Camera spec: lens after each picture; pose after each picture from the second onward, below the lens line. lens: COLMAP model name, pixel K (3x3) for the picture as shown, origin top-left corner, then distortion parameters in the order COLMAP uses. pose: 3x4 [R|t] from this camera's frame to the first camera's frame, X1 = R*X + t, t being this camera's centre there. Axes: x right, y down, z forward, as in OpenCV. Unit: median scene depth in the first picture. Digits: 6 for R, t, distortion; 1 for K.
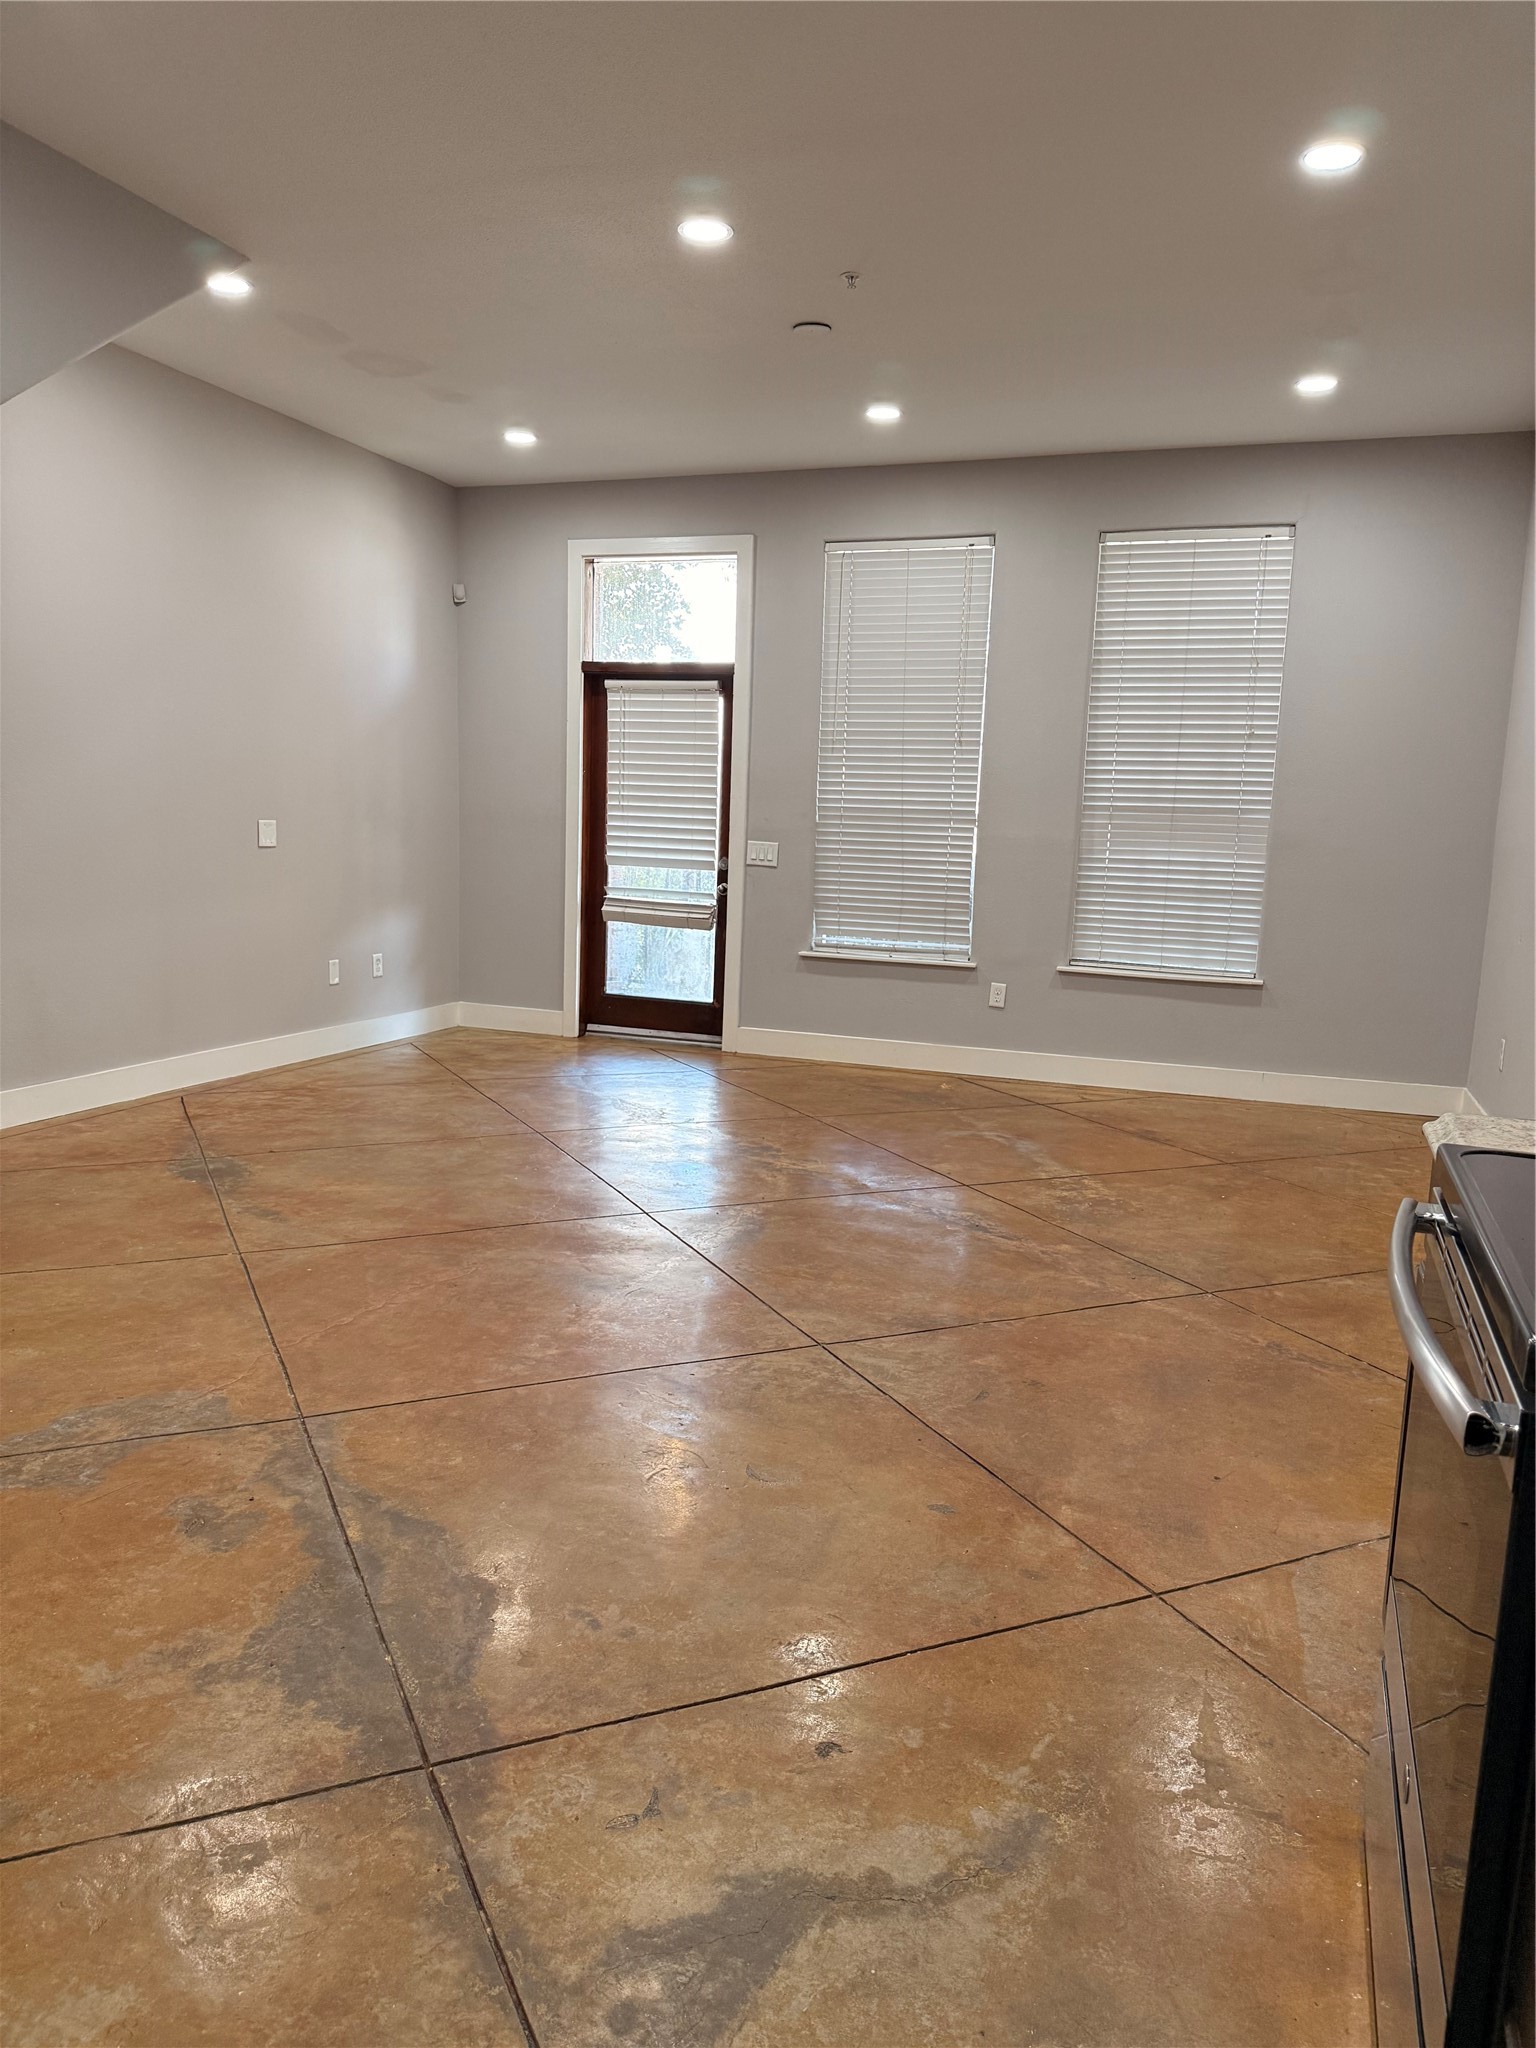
lens RADIAL K [[1429.2, 0, 750.1], [0, 1429.2, 1031.1], [0, 0, 1]] dist [0.186611, -0.375493]
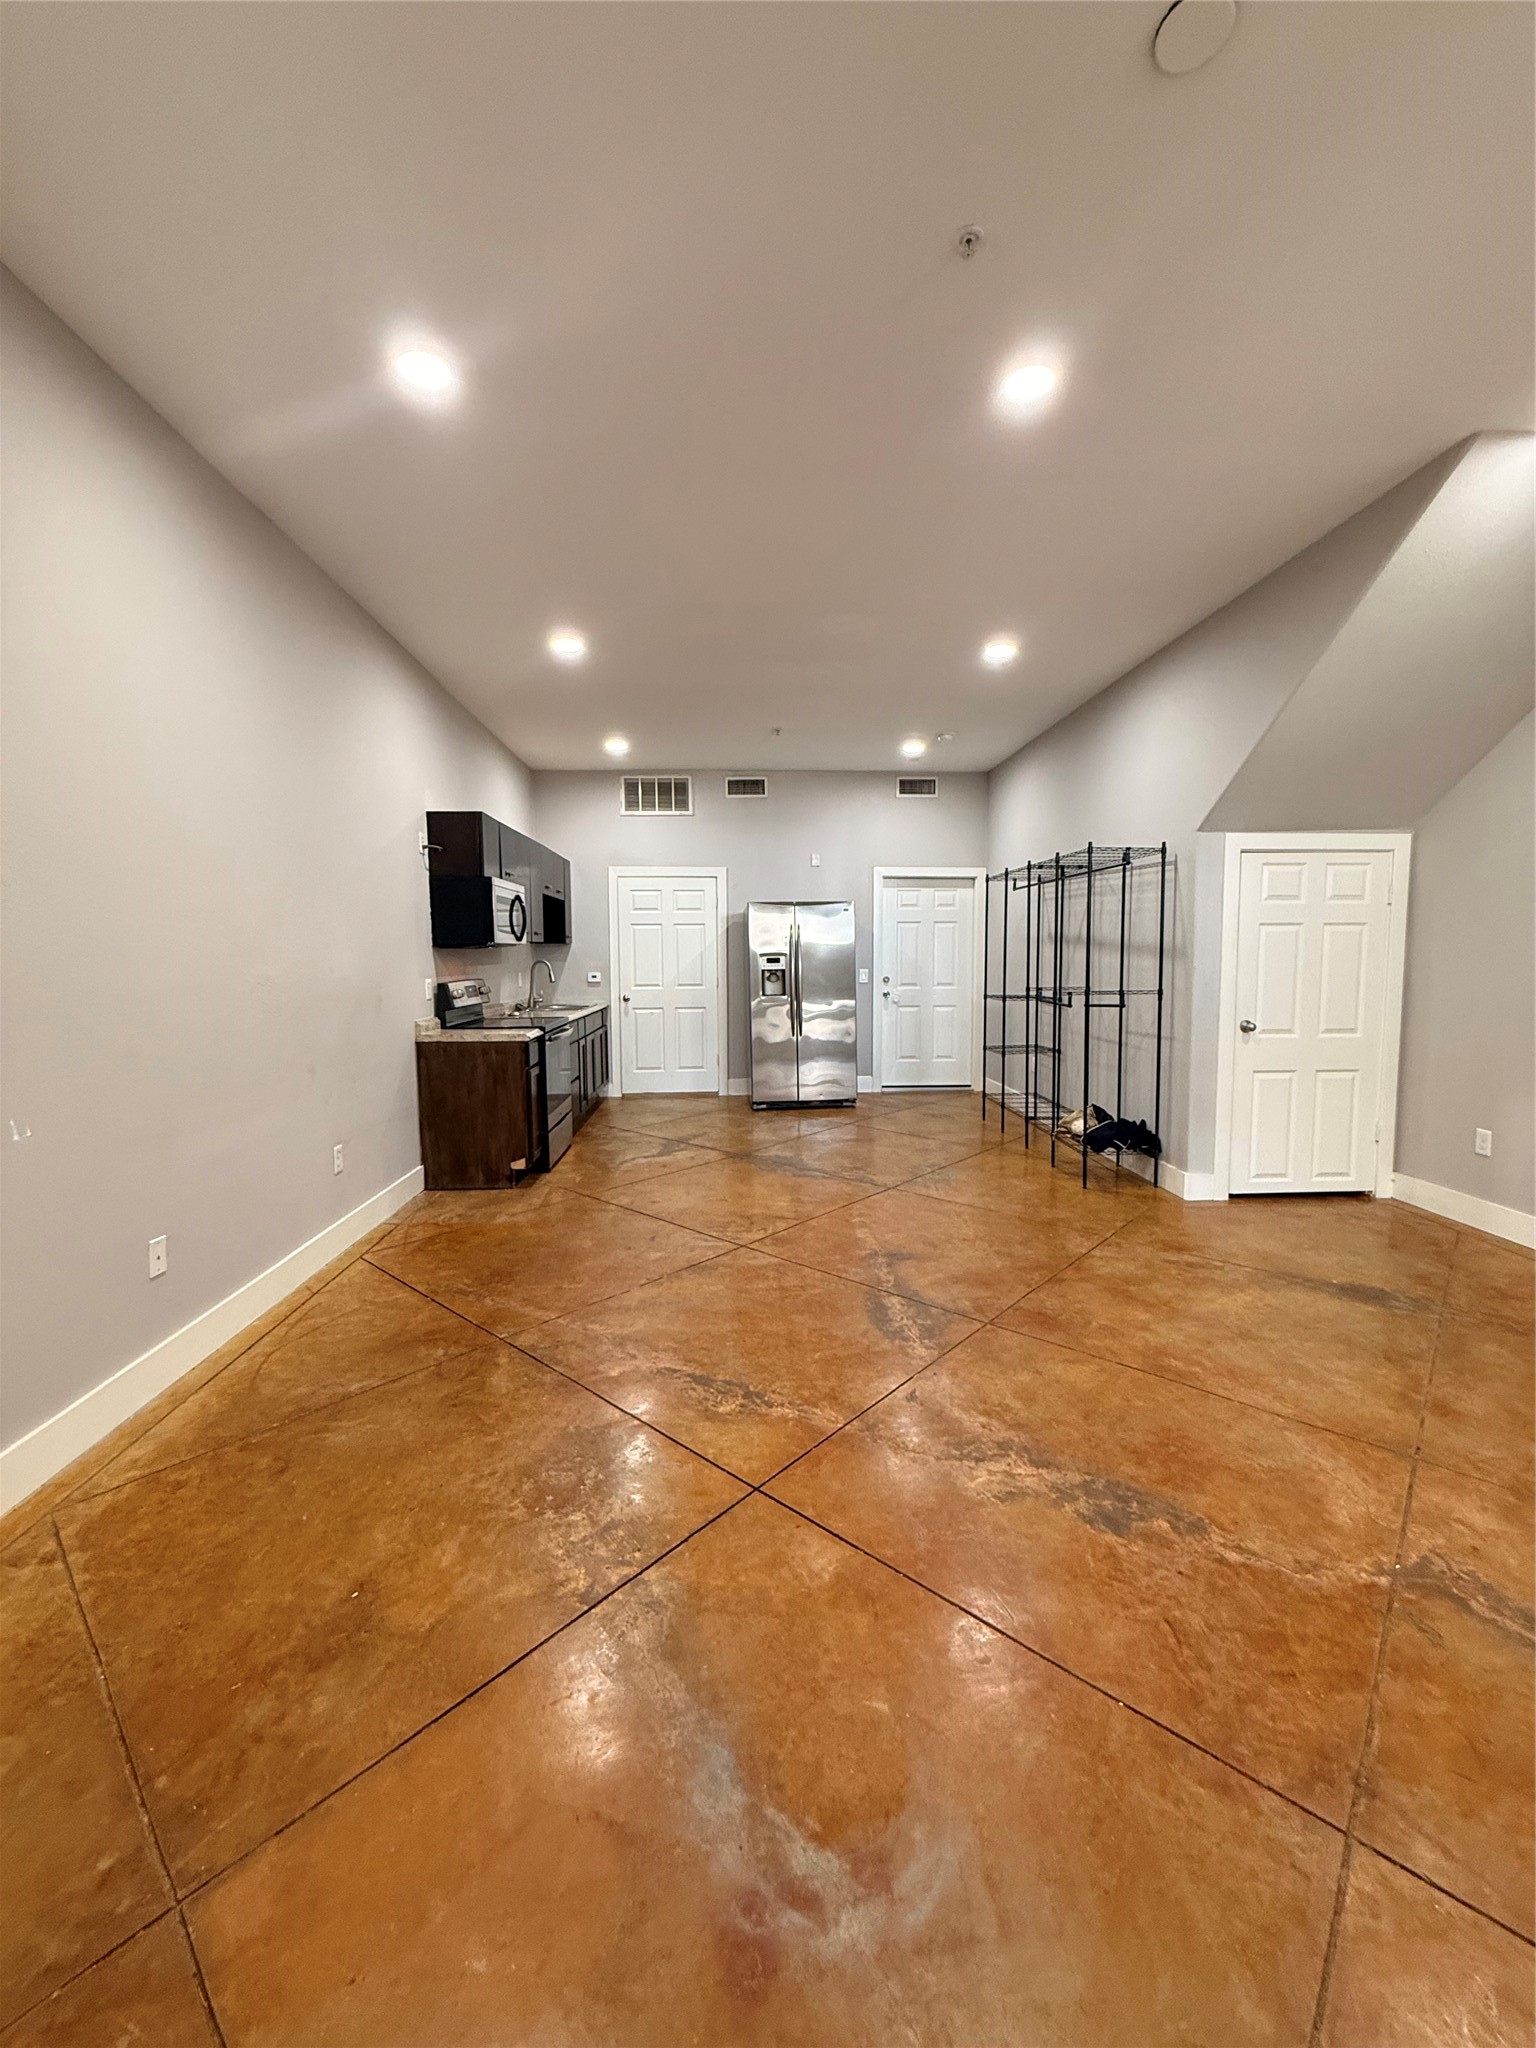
lens RADIAL K [[817.2, 0, 768.0], [0, 817.2, 1017.6], [0, 0, 1]] dist [-0.000181, -0.000046]
pose [[-0.918675, -0.000204, -0.395014, 0.351828], [-0.083876, 0.977298, 0.194562, -0.225439], [0.386007, 0.211871, -0.897836, 1.527963]]
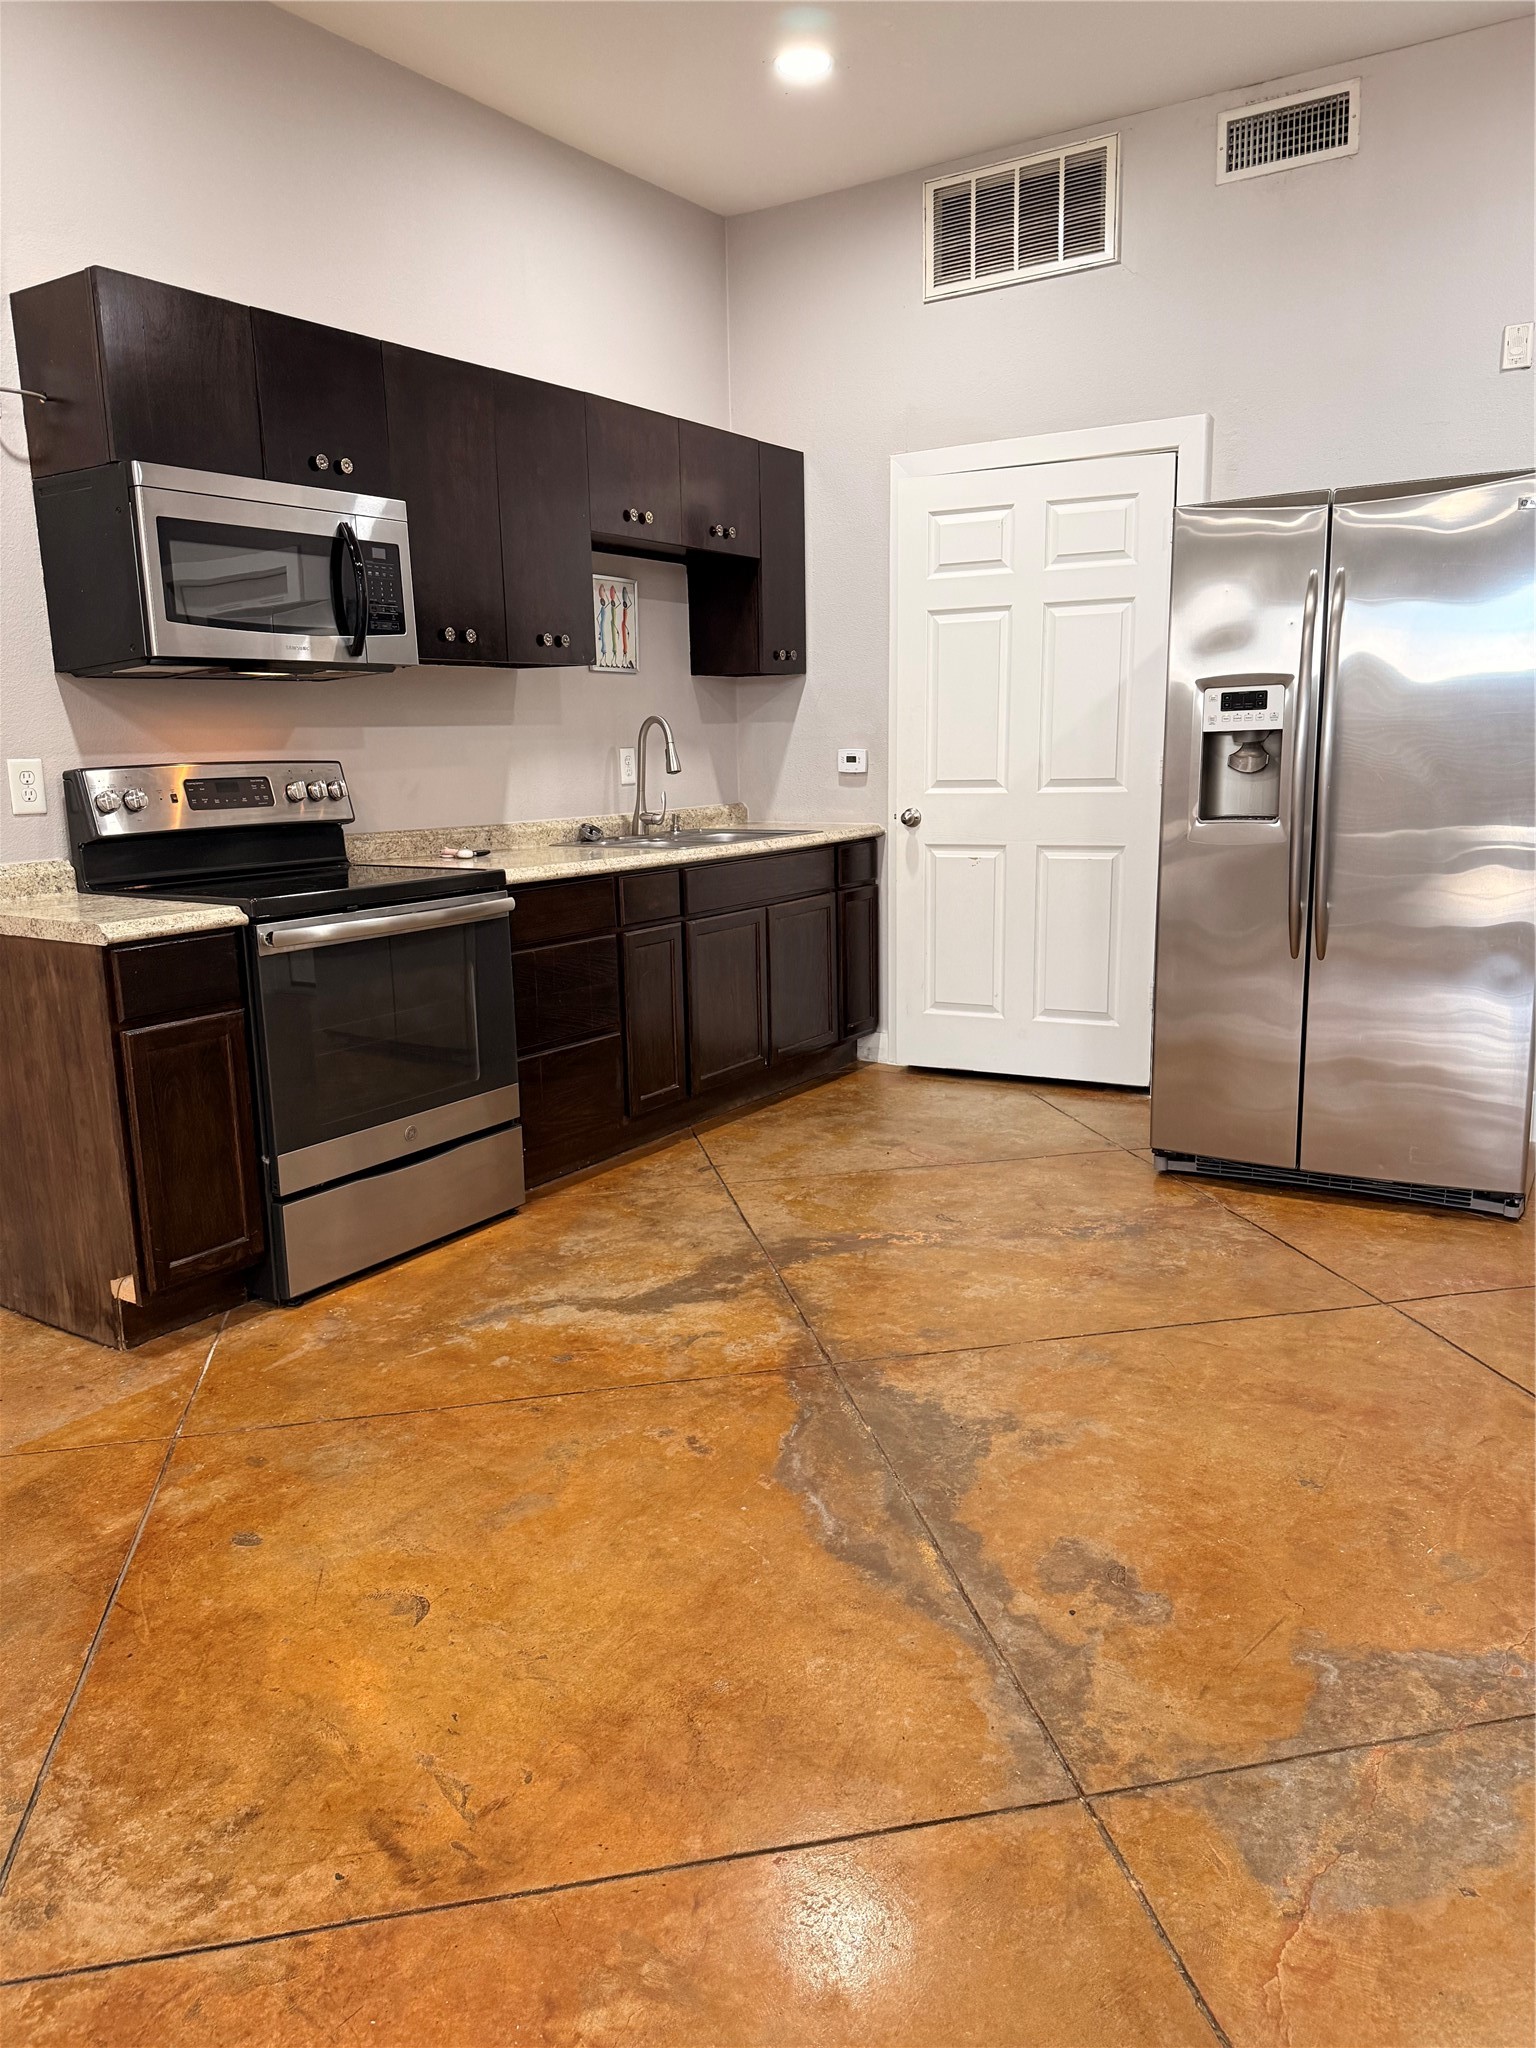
lens RADIAL K [[1418.5, 0, 768.0], [0, 1418.5, 1024.0], [0, 0, 1]] dist [0.101580, -0.190341]
pose [[-0.974557, -0.061671, 0.215489, -0.199312], [0.016880, 0.938480, 0.344921, -0.143960], [-0.223504, 0.339783, -0.913561, 0.984609]]
